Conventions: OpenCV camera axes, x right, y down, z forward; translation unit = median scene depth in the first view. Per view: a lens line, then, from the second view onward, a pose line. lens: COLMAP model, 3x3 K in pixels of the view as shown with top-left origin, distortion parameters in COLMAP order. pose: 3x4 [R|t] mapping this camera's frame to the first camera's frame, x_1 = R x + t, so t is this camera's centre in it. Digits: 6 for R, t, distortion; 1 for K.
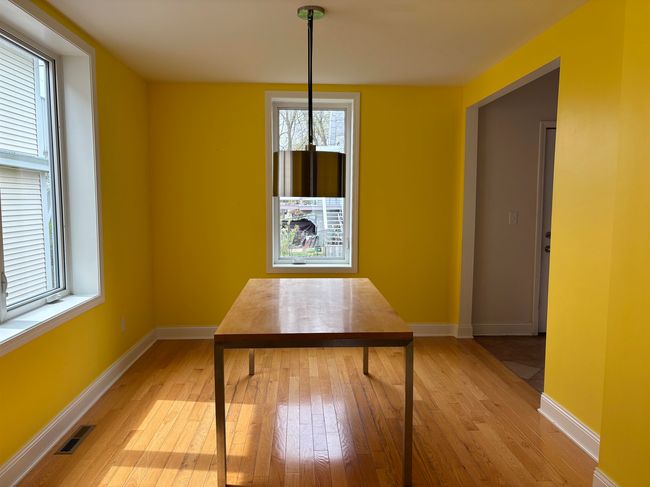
lens RADIAL K [[487.0, 0, 323.9], [0, 487.0, 258.3], [0, 0, 1]] dist [0.012794, 0.004570]
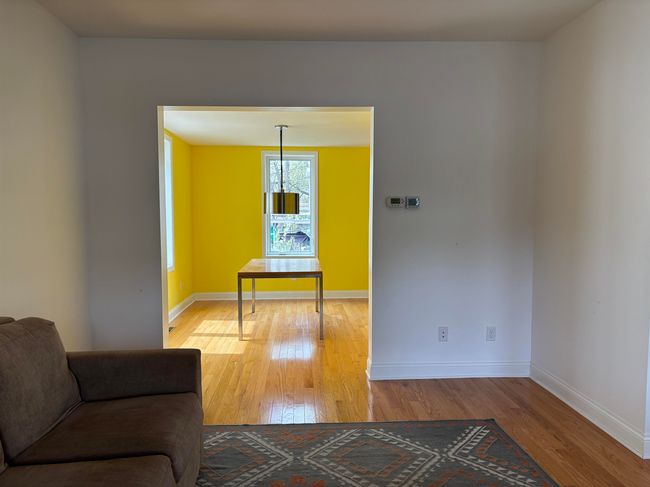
lens RADIAL K [[489.9, 0, 327.6], [0, 489.9, 241.8], [0, 0, 1]] dist [0.062757, -0.056965]
pose [[0.999939, -0.008755, 0.006795, 0.131044], [0.009165, 0.997983, -0.062821, 0.108543], [-0.006231, 0.062879, 0.998002, -0.935136]]
